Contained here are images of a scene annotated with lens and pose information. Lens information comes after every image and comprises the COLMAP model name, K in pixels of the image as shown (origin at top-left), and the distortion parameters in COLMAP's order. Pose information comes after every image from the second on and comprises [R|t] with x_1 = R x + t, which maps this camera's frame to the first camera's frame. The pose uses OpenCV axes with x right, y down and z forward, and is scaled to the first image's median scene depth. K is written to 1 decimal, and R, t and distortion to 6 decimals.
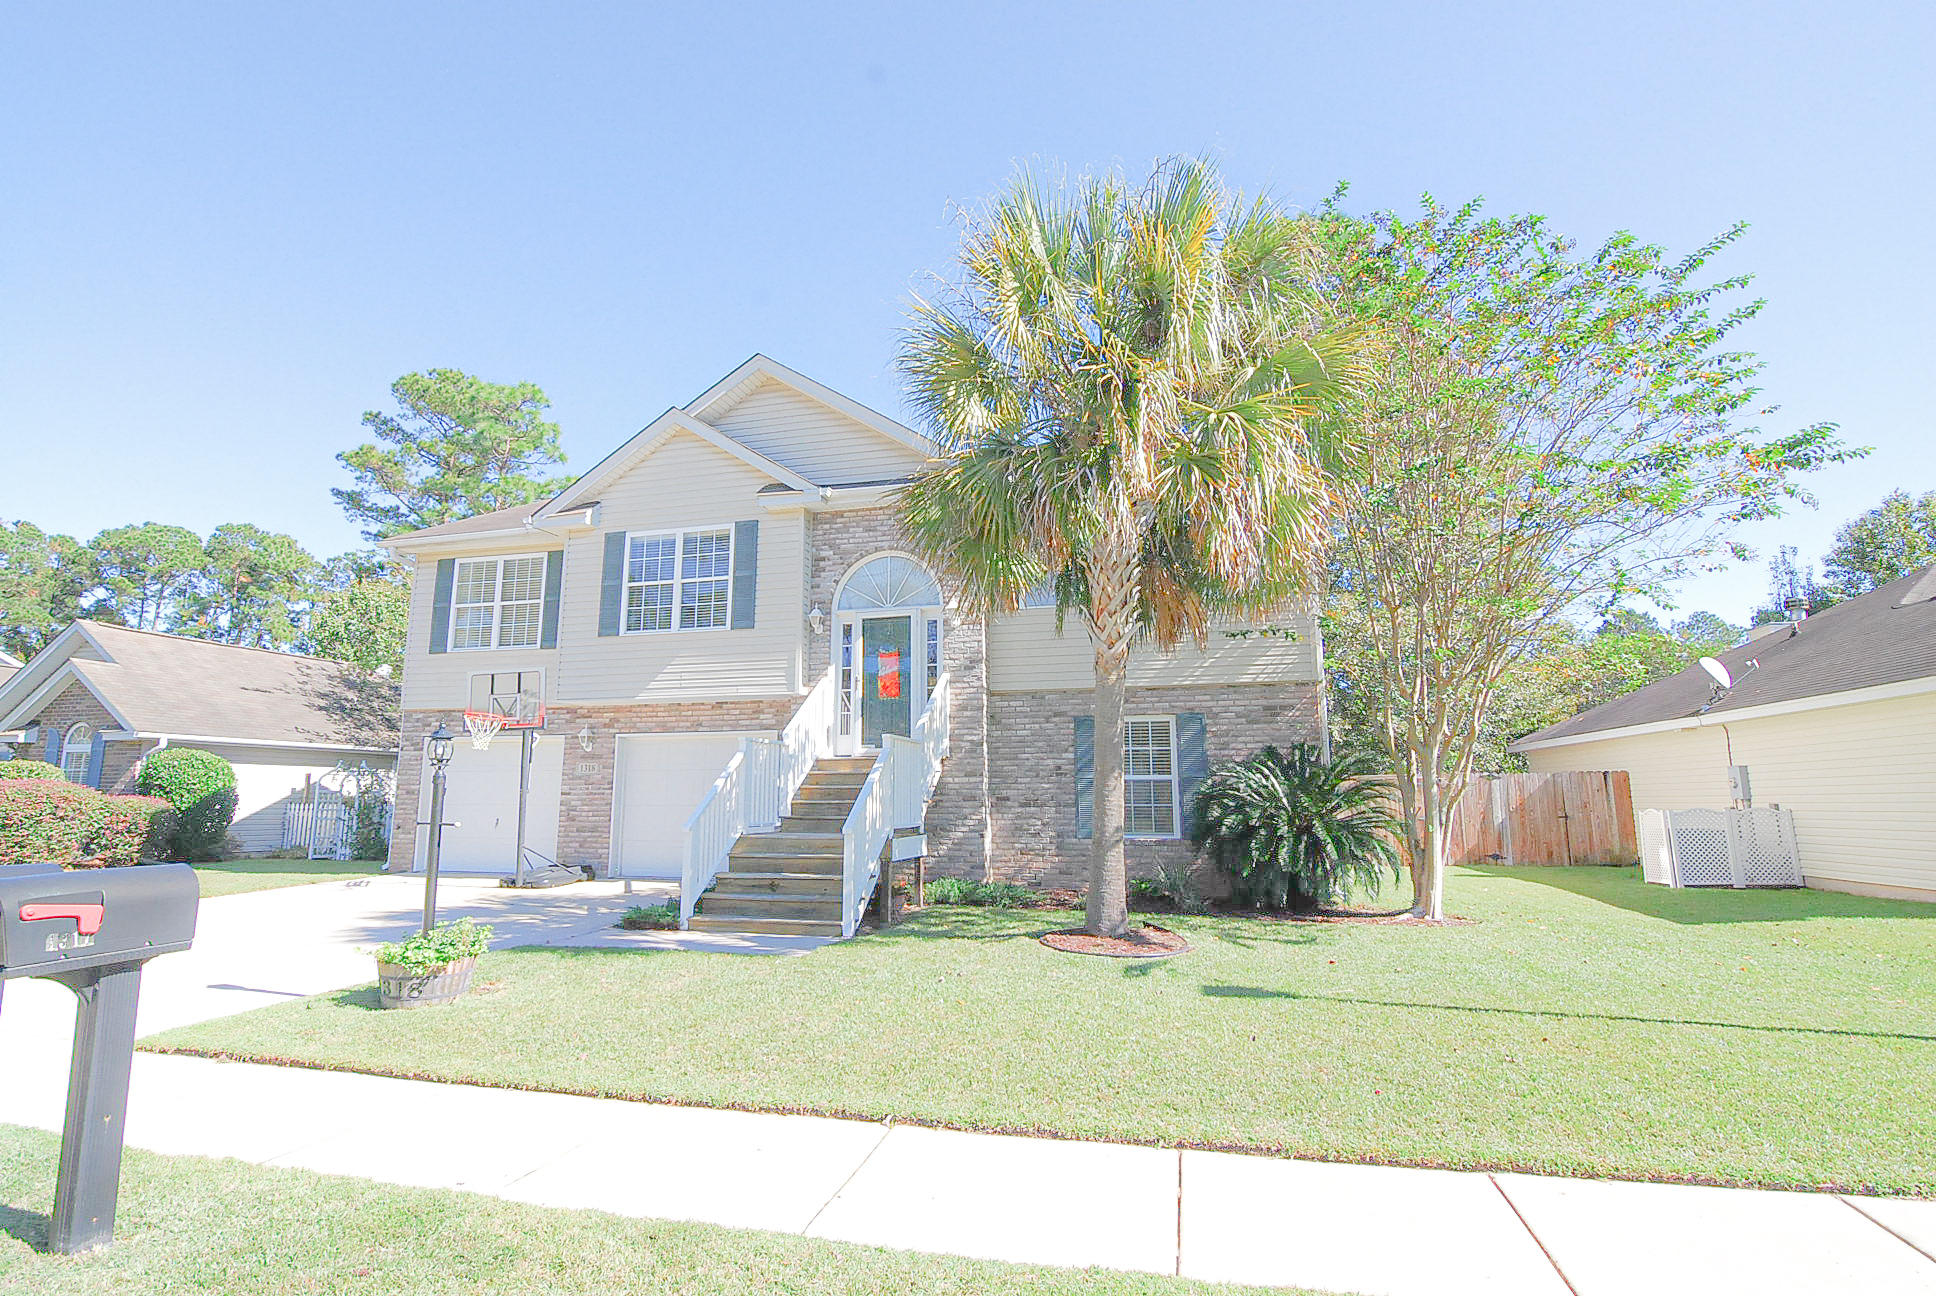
lens RADIAL K [[936.7, 0, 966.7], [0, 936.7, 638.2], [0, 0, 1]] dist [-0.001762, -0.013360]
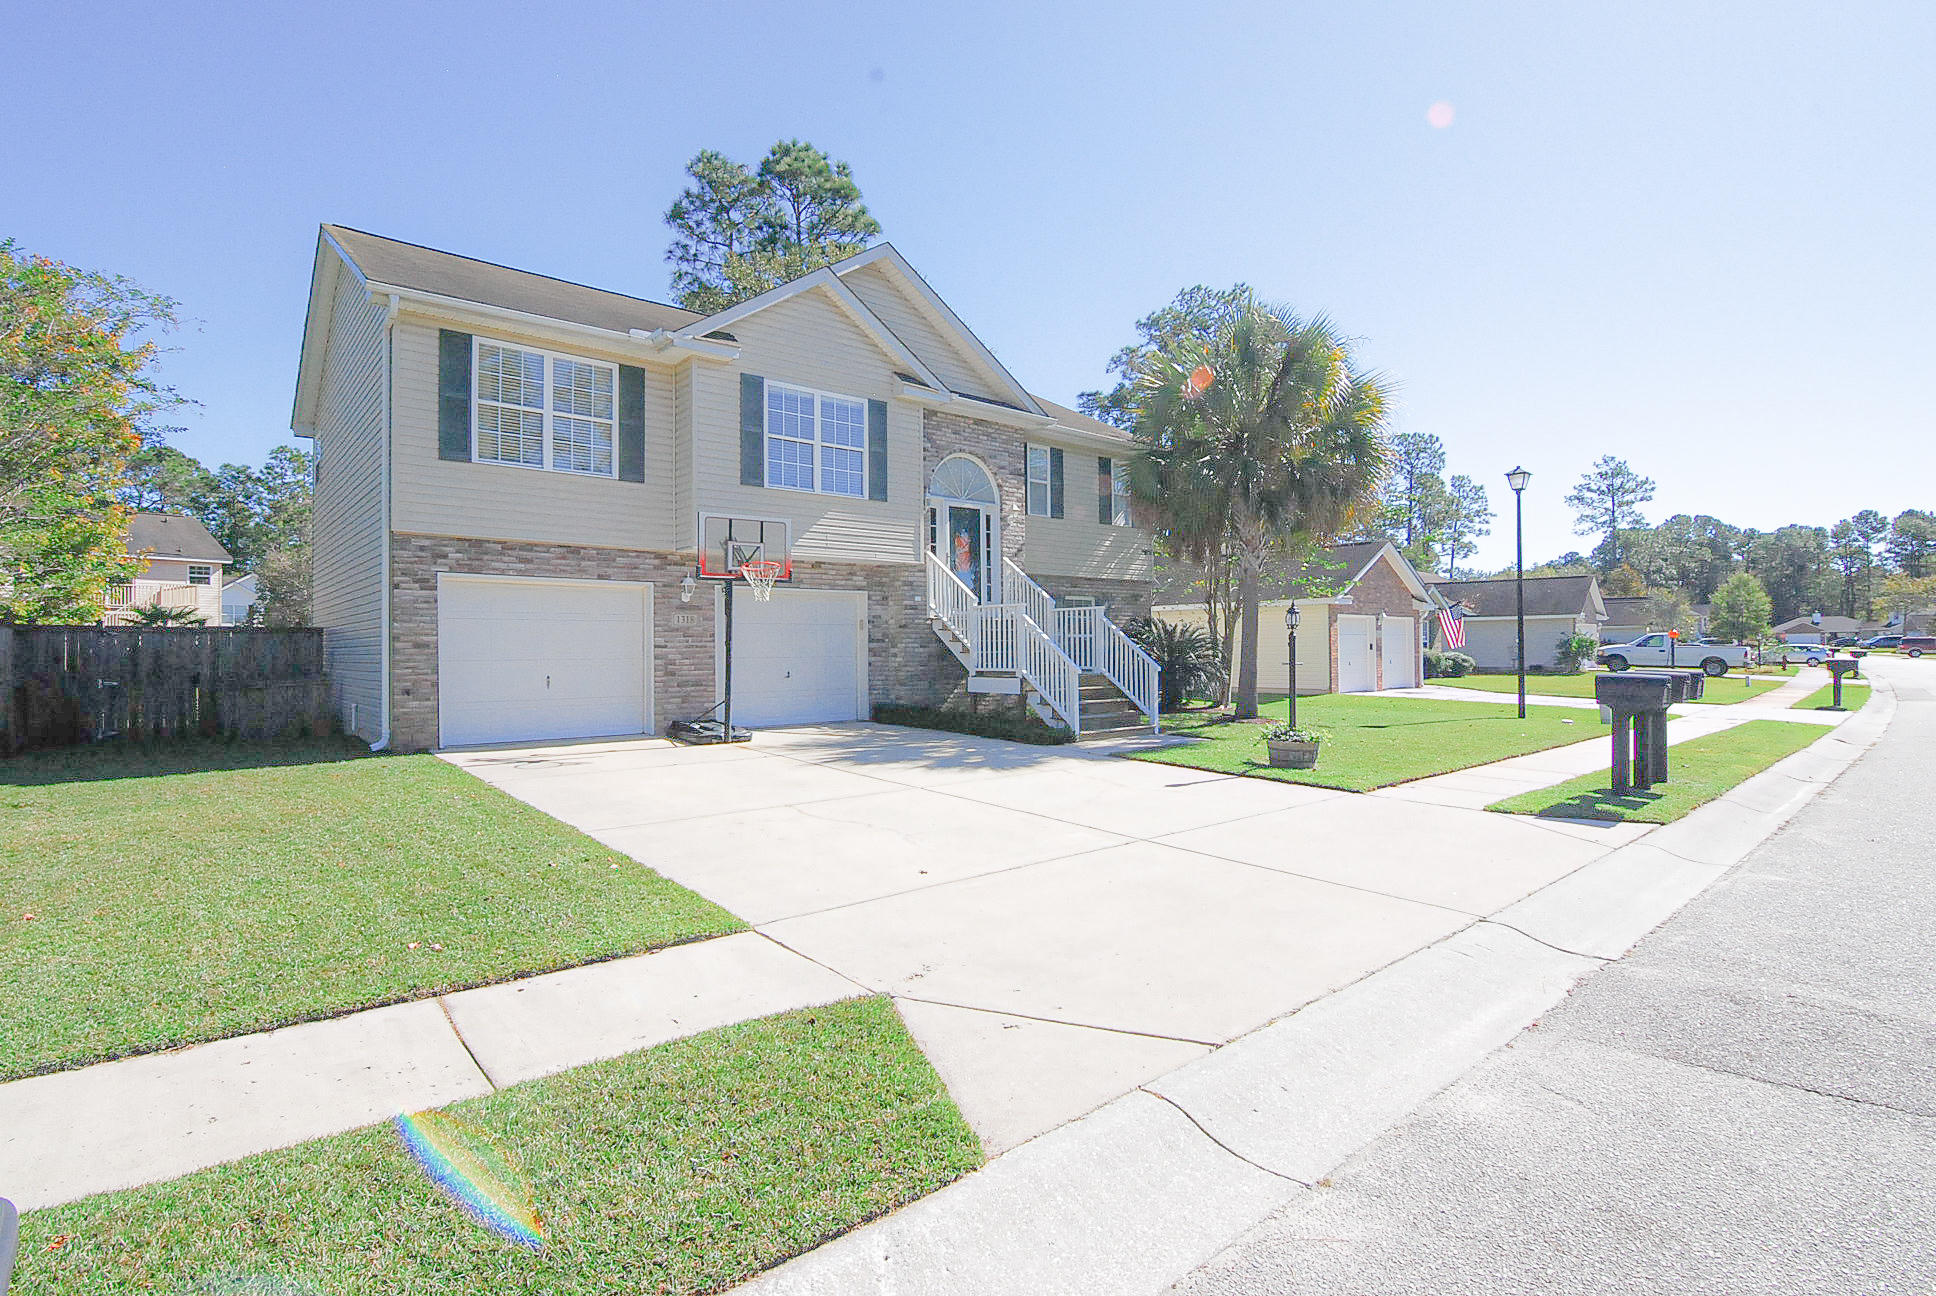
lens RADIAL K [[843.3, 0, 968.0], [0, 843.3, 648.0], [0, 0, 1]] dist [-0.000486, -0.000040]
pose [[0.593373, 0.007231, 0.804895, -0.938276], [-0.101386, 0.992667, 0.065825, 0.085180], [-0.798517, -0.120664, 0.589755, 0.281917]]
